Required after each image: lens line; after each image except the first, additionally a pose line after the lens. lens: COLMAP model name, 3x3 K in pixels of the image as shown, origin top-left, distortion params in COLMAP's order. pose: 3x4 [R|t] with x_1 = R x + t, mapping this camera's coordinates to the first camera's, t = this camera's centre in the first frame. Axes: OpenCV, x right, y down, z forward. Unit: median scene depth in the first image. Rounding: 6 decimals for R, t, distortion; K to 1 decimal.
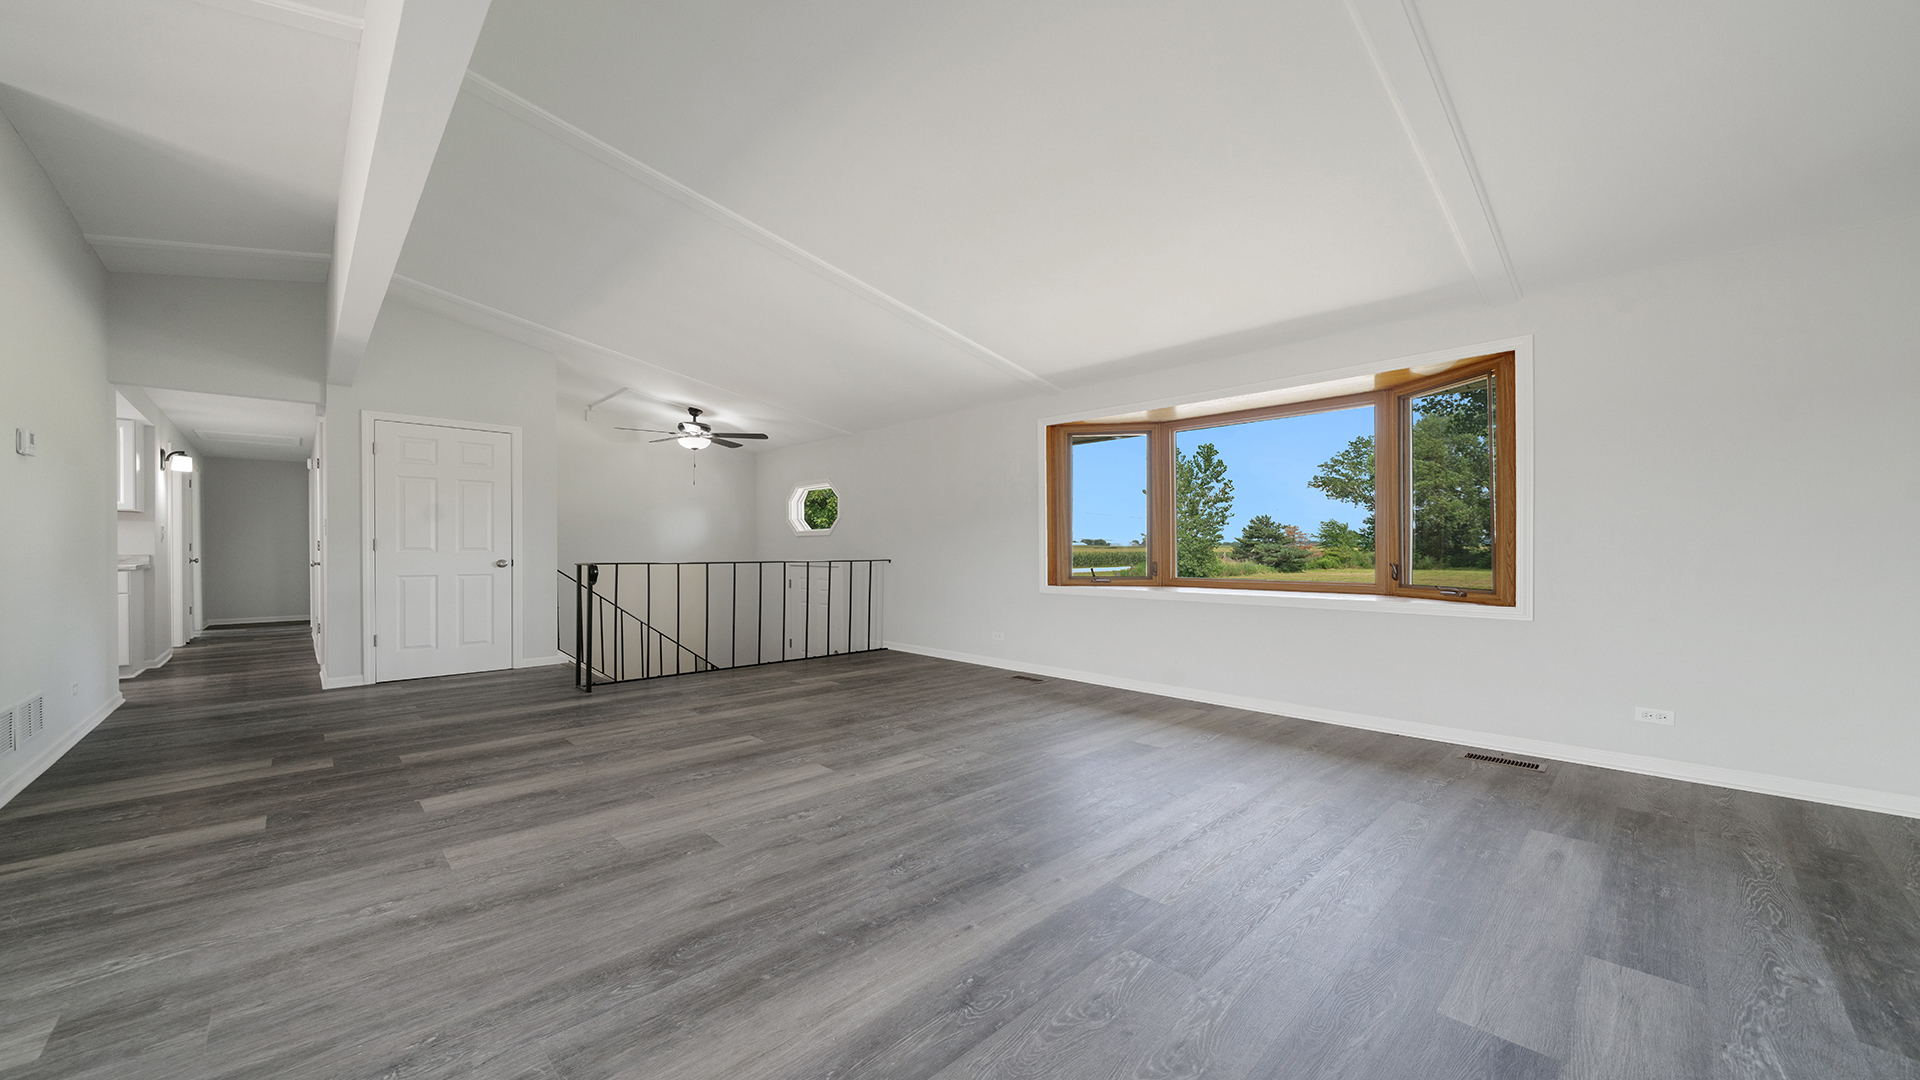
lens RADIAL K [[699.9, 0, 974.9], [0, 699.9, 548.4], [0, 0, 1]] dist [-0.001789, -0.000151]
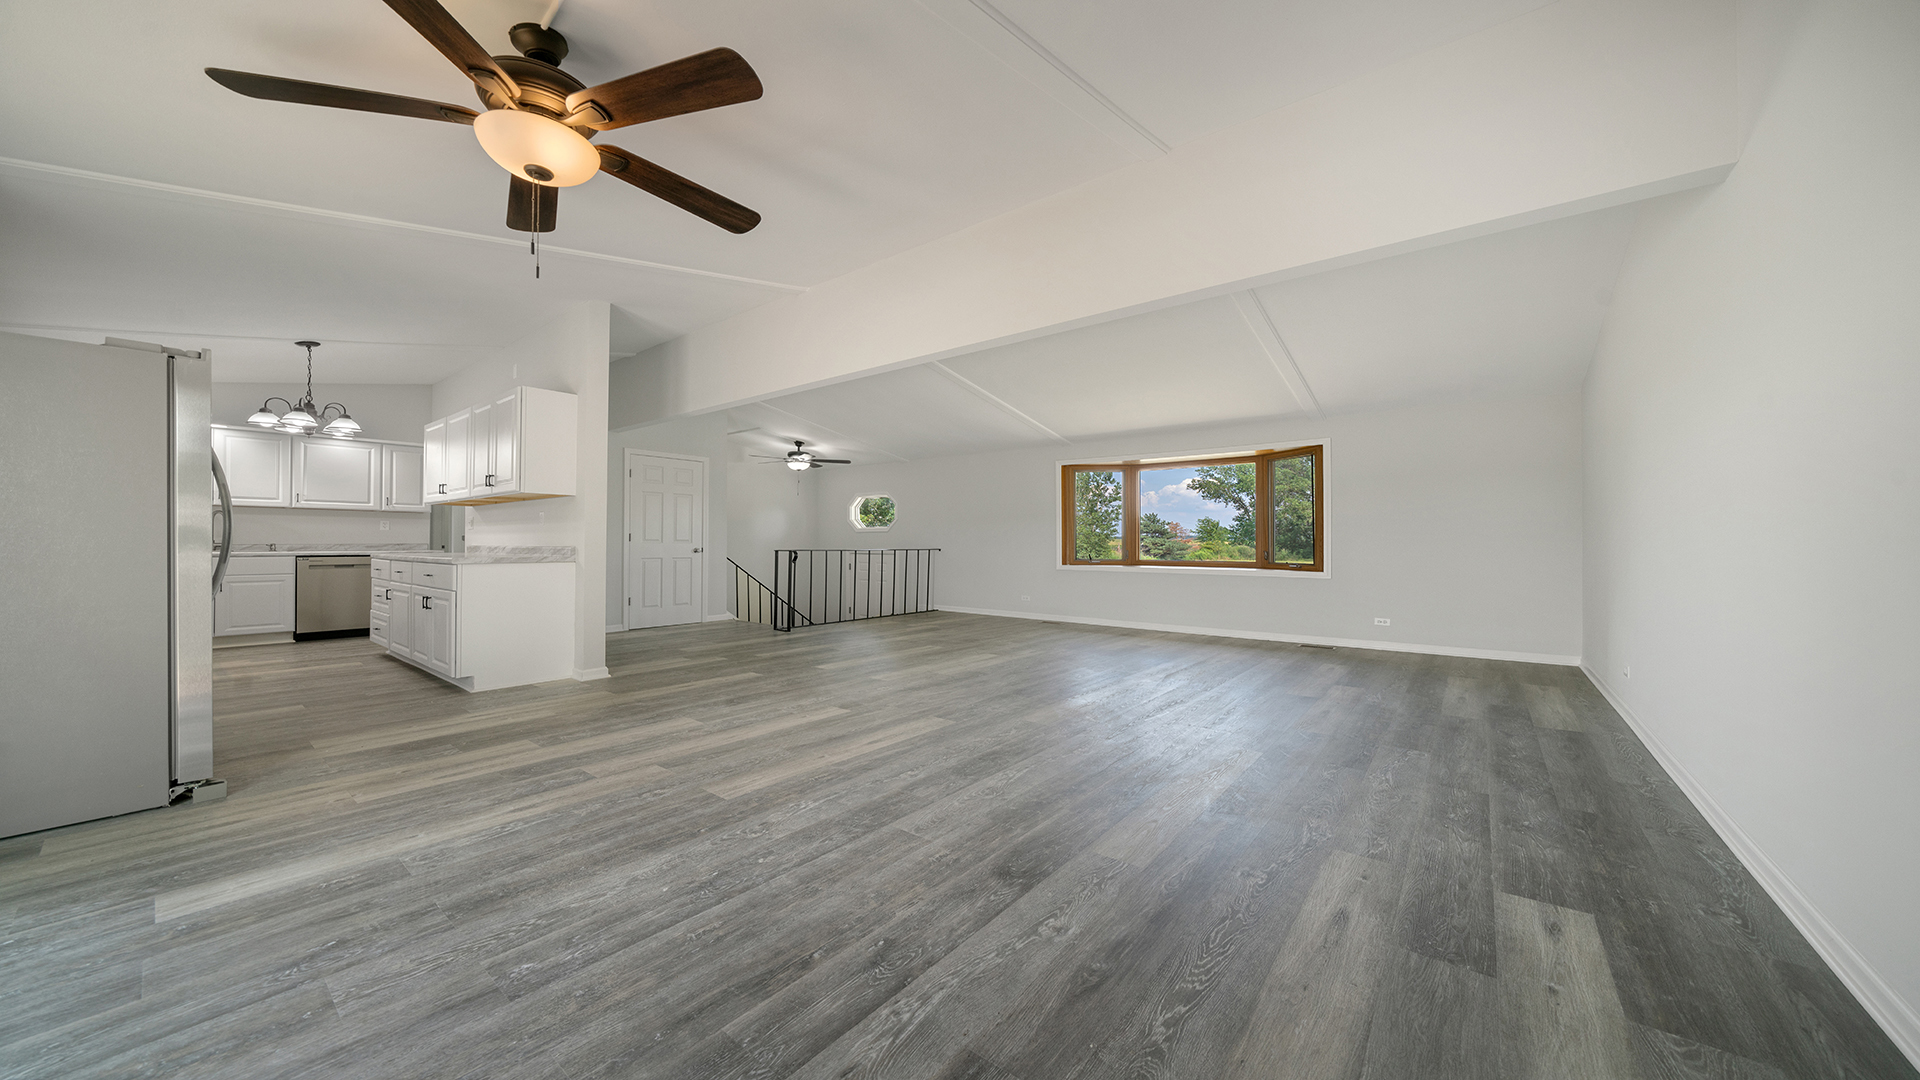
lens RADIAL K [[657.1, 0, 970.3], [0, 657.1, 541.6], [0, 0, 1]] dist [-0.001613, -0.000092]
pose [[0.991663, 0.003893, 0.128802, -0.334023], [-0.003999, 0.999992, 0.000566, -0.000077], [-0.128799, -0.001077, 0.991670, -0.519871]]
